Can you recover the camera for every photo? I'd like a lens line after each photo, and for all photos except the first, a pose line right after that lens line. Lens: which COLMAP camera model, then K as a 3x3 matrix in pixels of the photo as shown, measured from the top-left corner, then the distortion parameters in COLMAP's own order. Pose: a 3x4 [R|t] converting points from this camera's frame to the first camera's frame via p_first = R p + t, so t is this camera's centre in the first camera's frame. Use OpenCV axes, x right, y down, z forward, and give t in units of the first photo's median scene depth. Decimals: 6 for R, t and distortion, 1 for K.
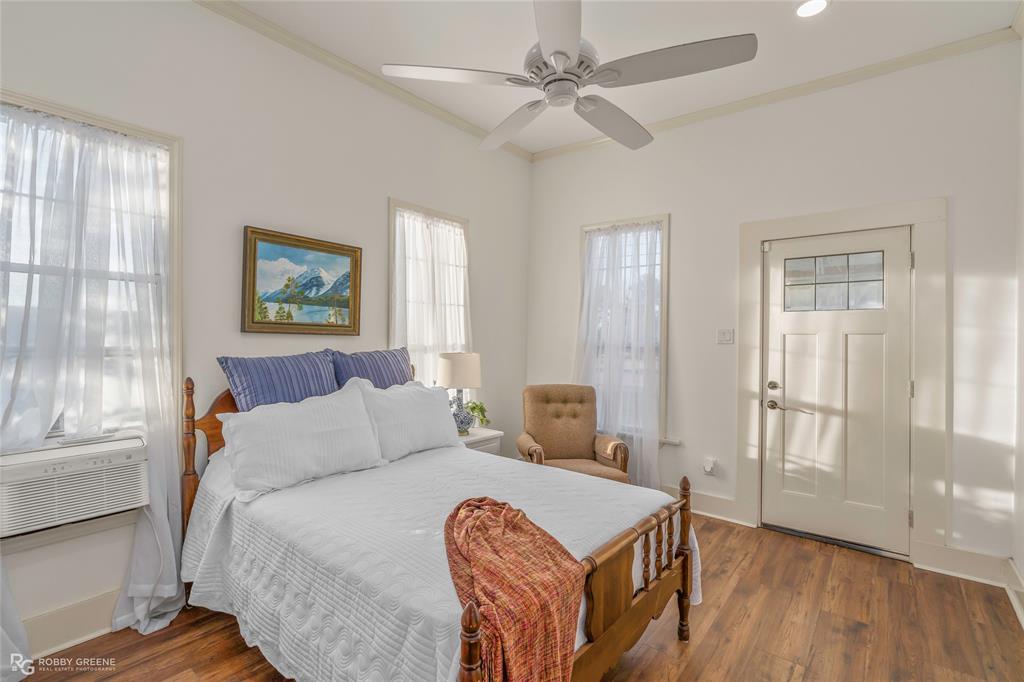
lens RADIAL K [[465.6, 0, 511.7], [0, 465.6, 336.6], [0, 0, 1]] dist [-0.002257, -0.000069]
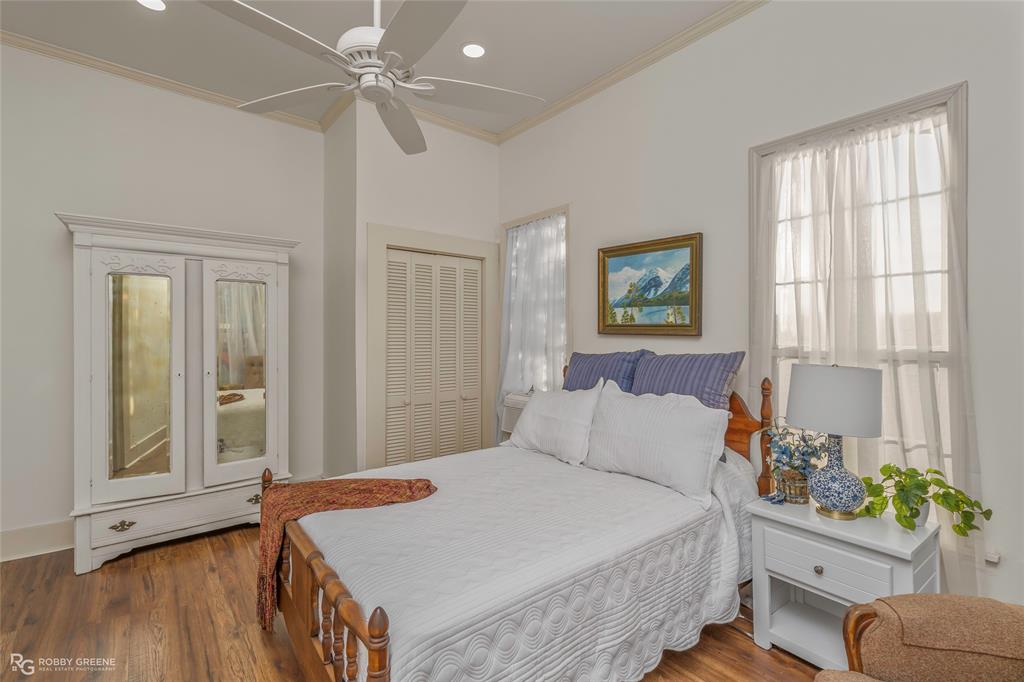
lens RADIAL K [[465.6, 0, 512.1], [0, 465.6, 337.1], [0, 0, 1]] dist [-0.002257, -0.000069]
pose [[-0.201893, -0.006631, -0.979385, 0.624797], [-0.002181, 0.999978, -0.006321, 0.006777], [0.979405, 0.000860, -0.201903, 0.910230]]
